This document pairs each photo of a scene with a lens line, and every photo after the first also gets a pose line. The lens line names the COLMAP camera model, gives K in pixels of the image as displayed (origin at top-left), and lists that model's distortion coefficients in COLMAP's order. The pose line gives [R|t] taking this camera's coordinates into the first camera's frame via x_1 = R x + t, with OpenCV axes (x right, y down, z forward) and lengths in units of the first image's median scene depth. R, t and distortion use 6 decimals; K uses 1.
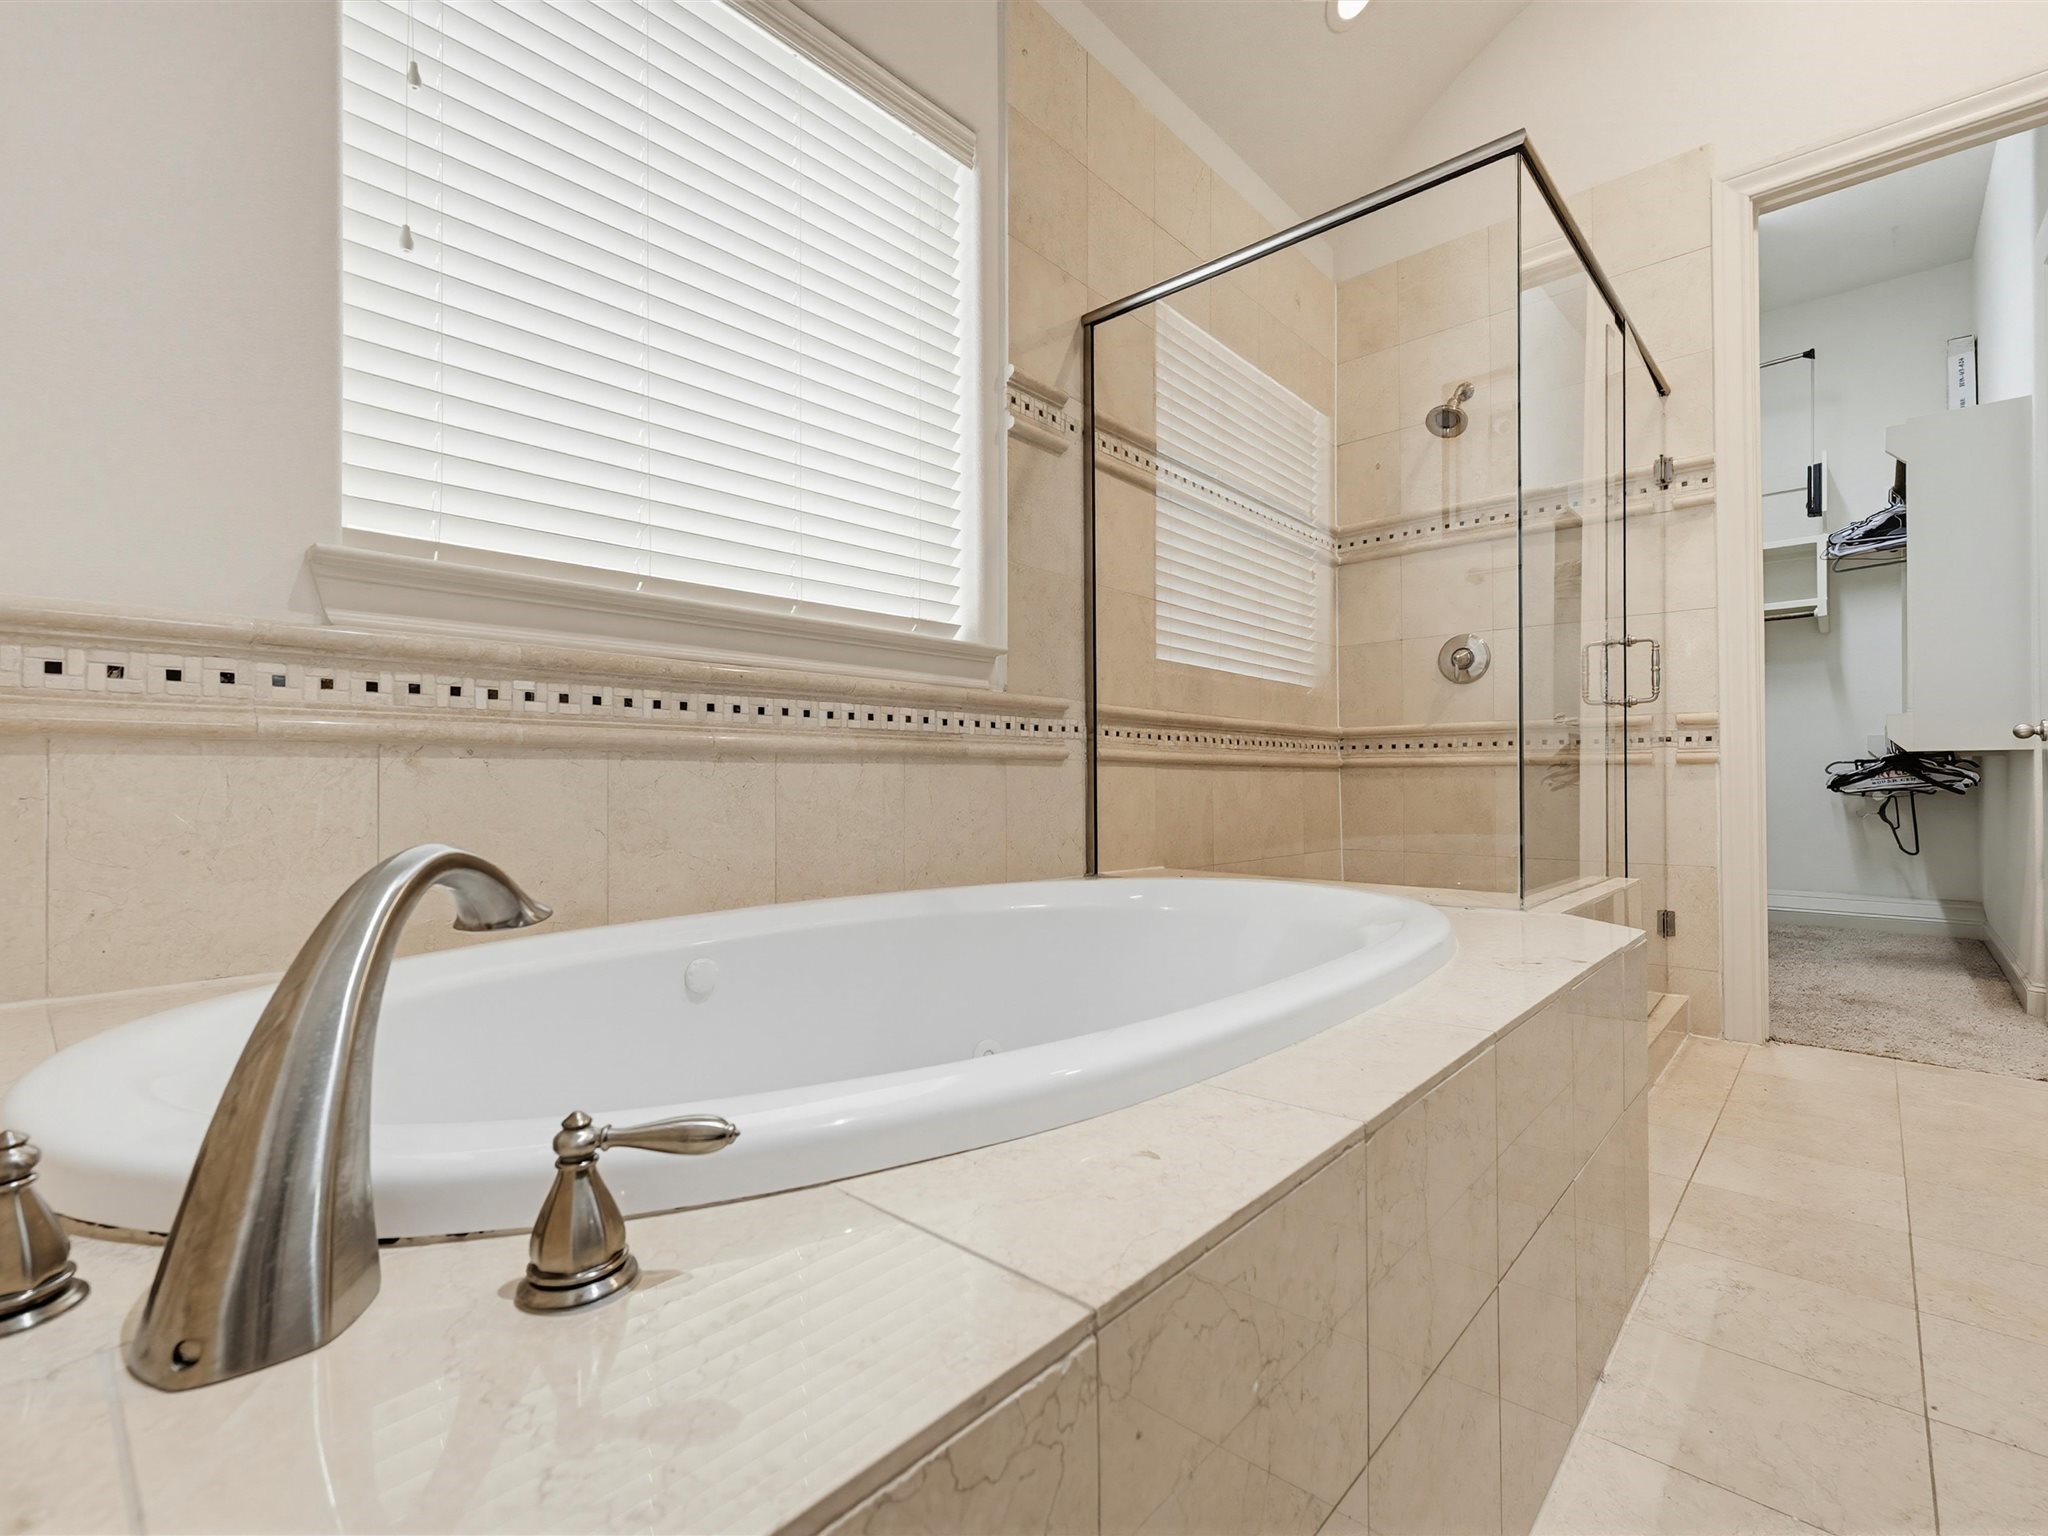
lens RADIAL K [[920.5, 0, 1027.2], [0, 920.5, 776.9], [0, 0, 1]] dist [0.000539, -0.000701]
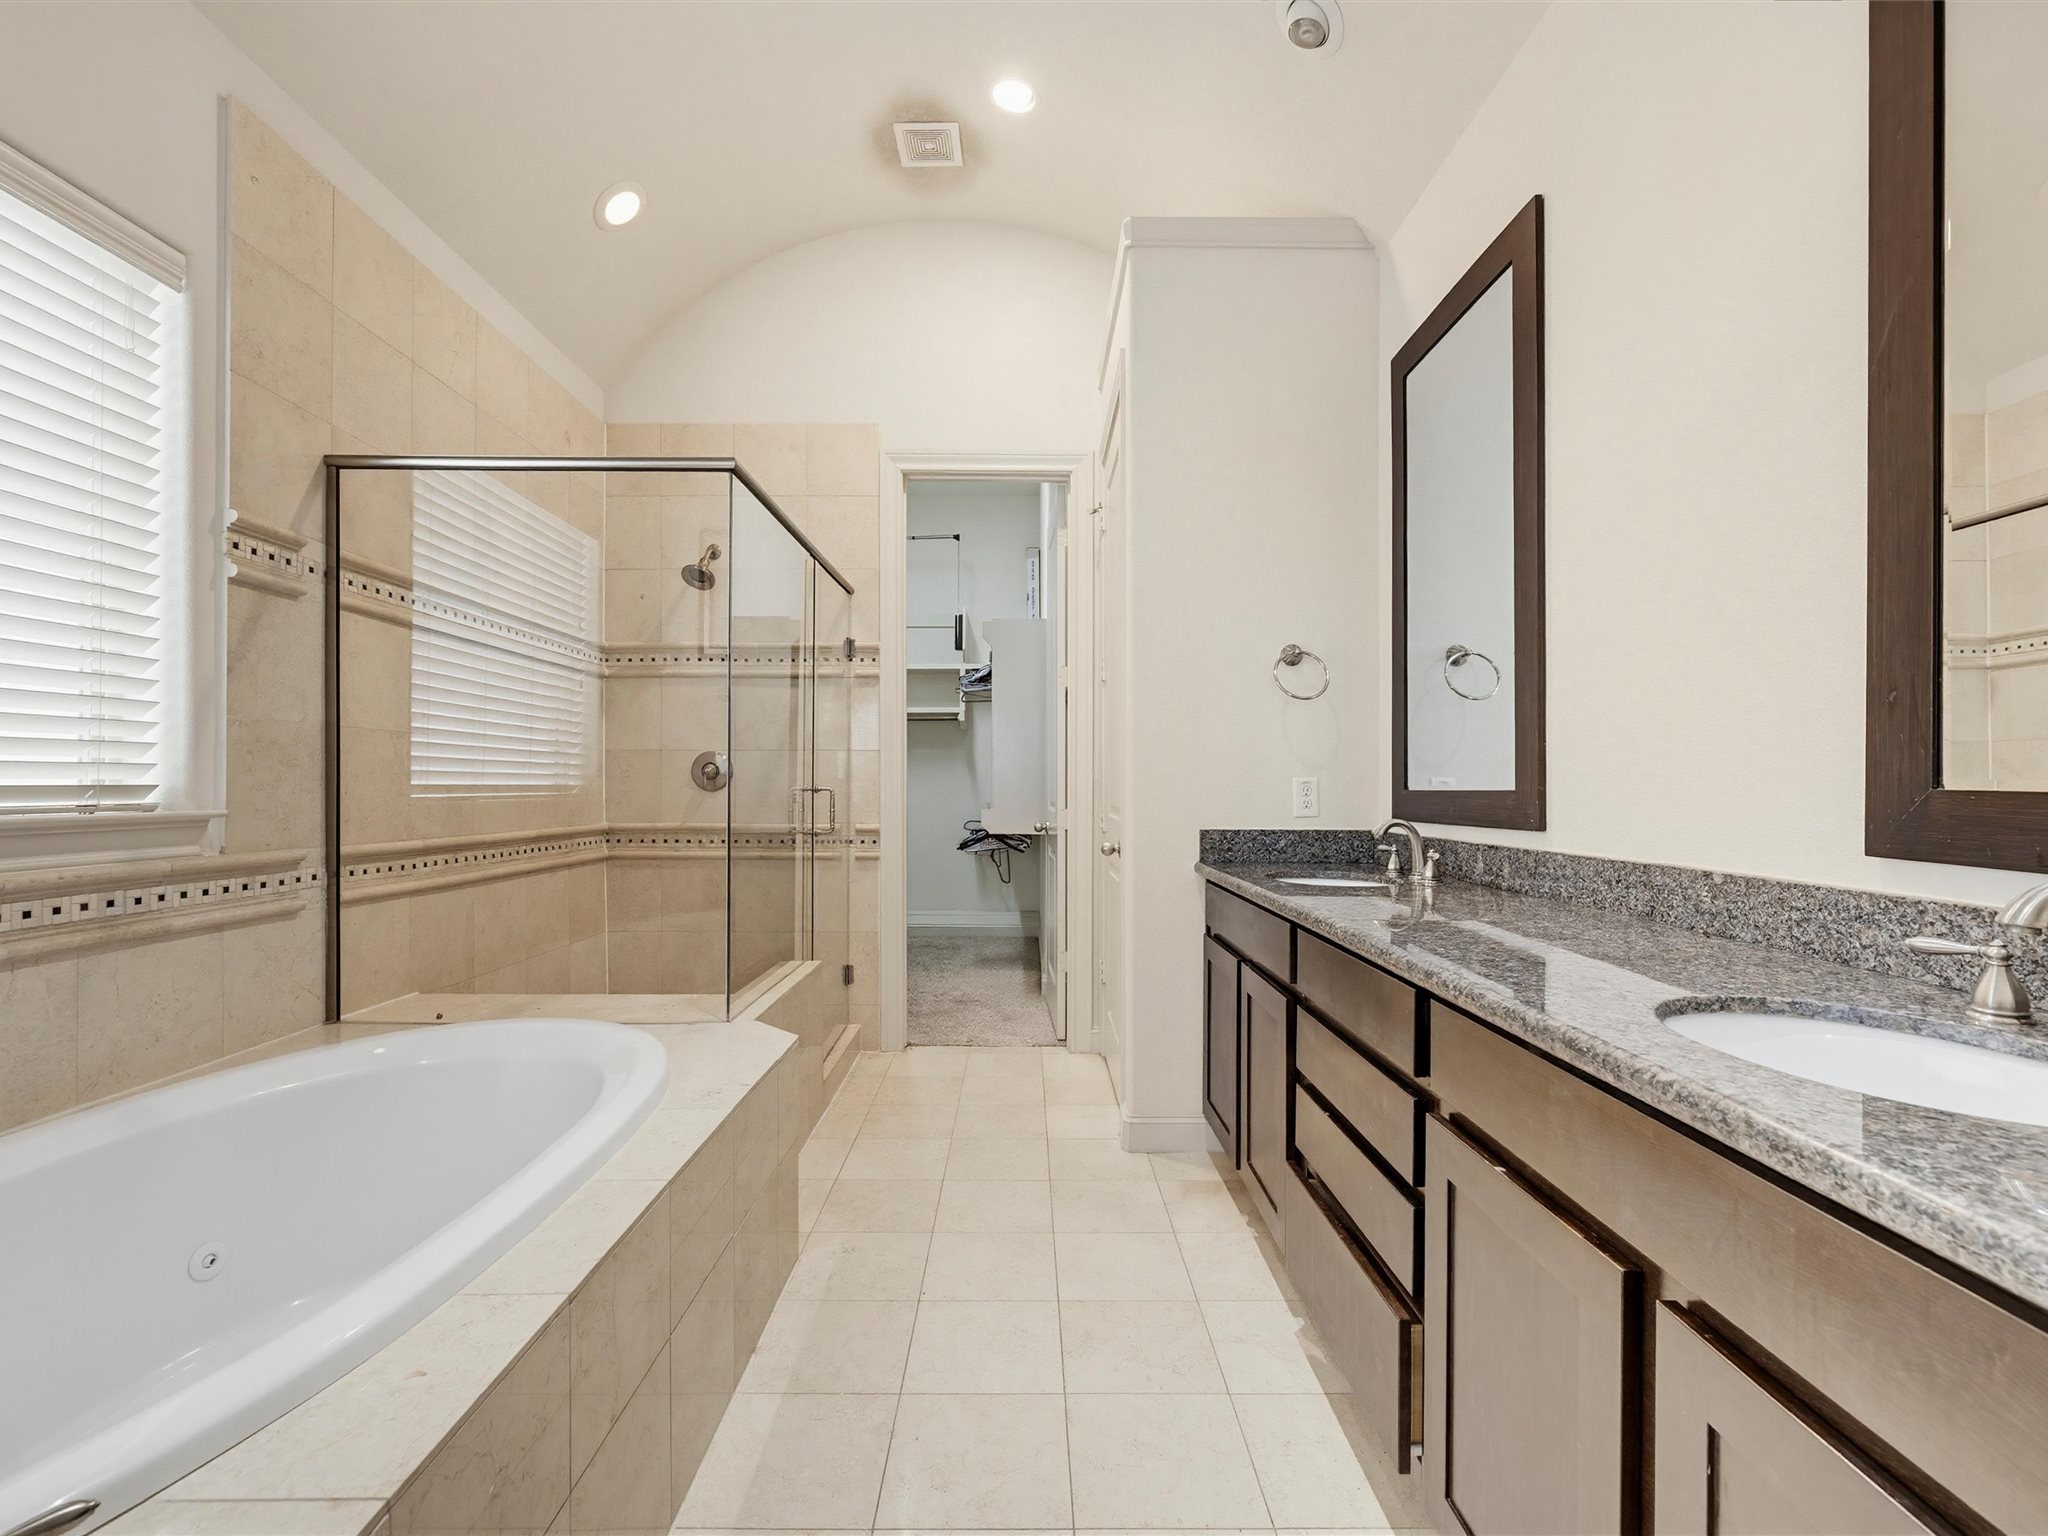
lens RADIAL K [[920.5, 0, 1027.2], [0, 920.5, 776.9], [0, 0, 1]] dist [0.000539, -0.000701]
pose [[0.740445, 0.004811, 0.672100, -0.042362], [-0.012233, 0.999905, 0.006320, -0.167870], [-0.672006, -0.012902, 0.740433, -0.225994]]
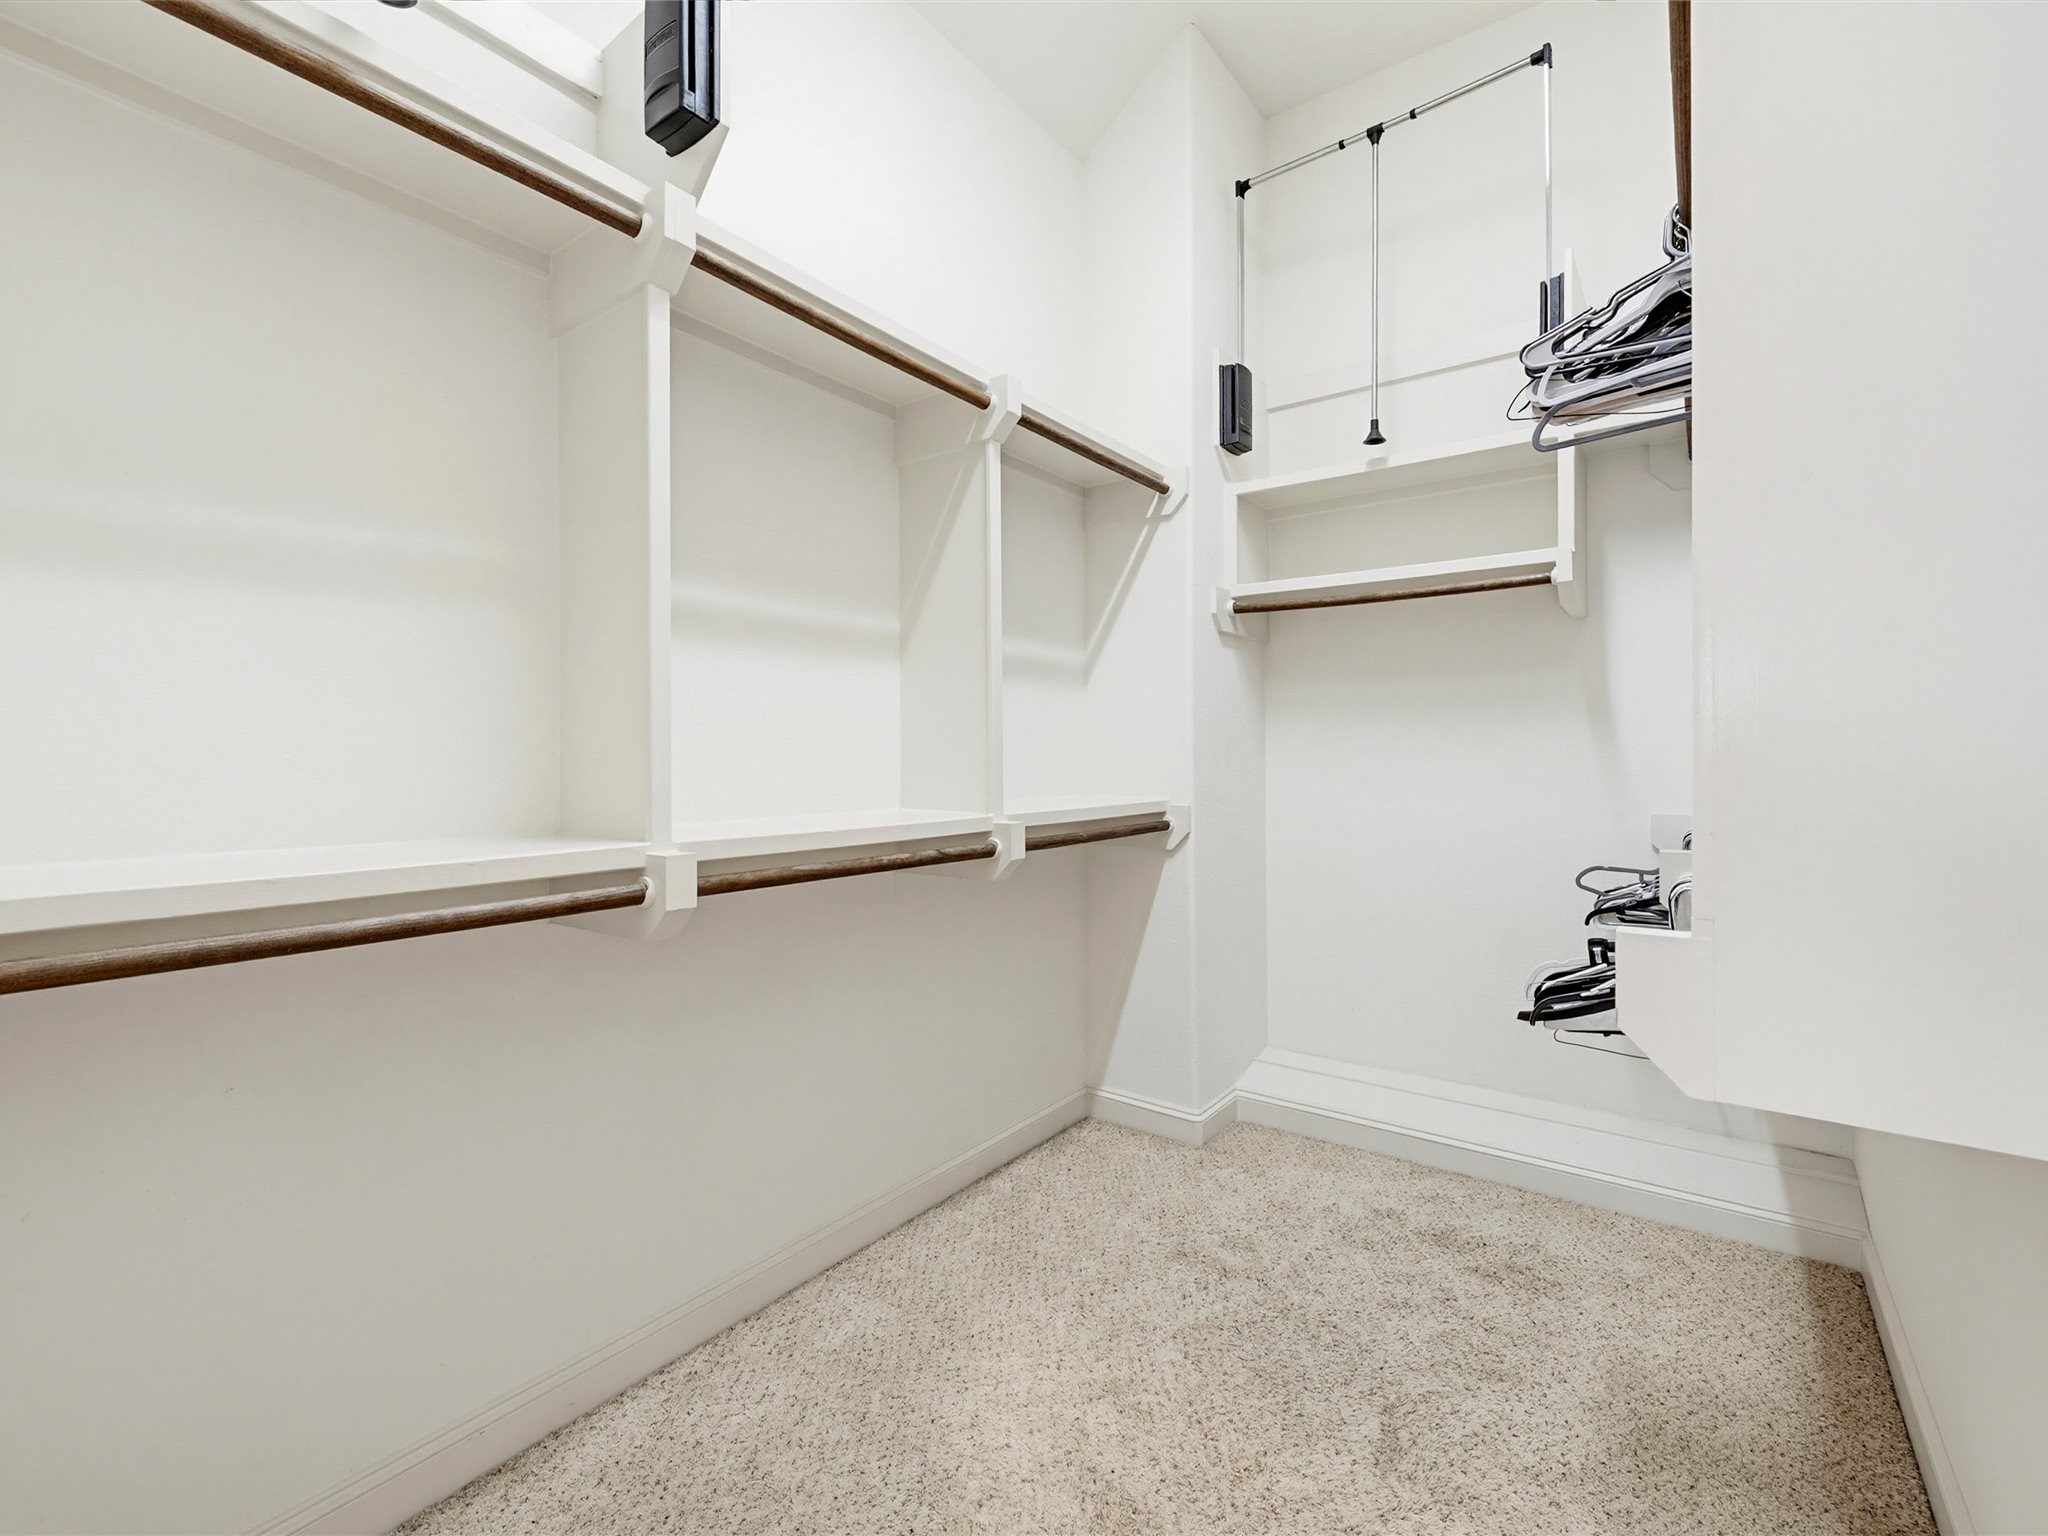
lens RADIAL K [[920.5, 0, 1027.2], [0, 920.5, 776.9], [0, 0, 1]] dist [0.000539, -0.000701]
pose [[0.995233, -0.003498, 0.097467, 0.897454], [0.002351, 0.999927, 0.011883, -0.130586], [-0.097501, -0.011597, 0.995168, 0.907746]]
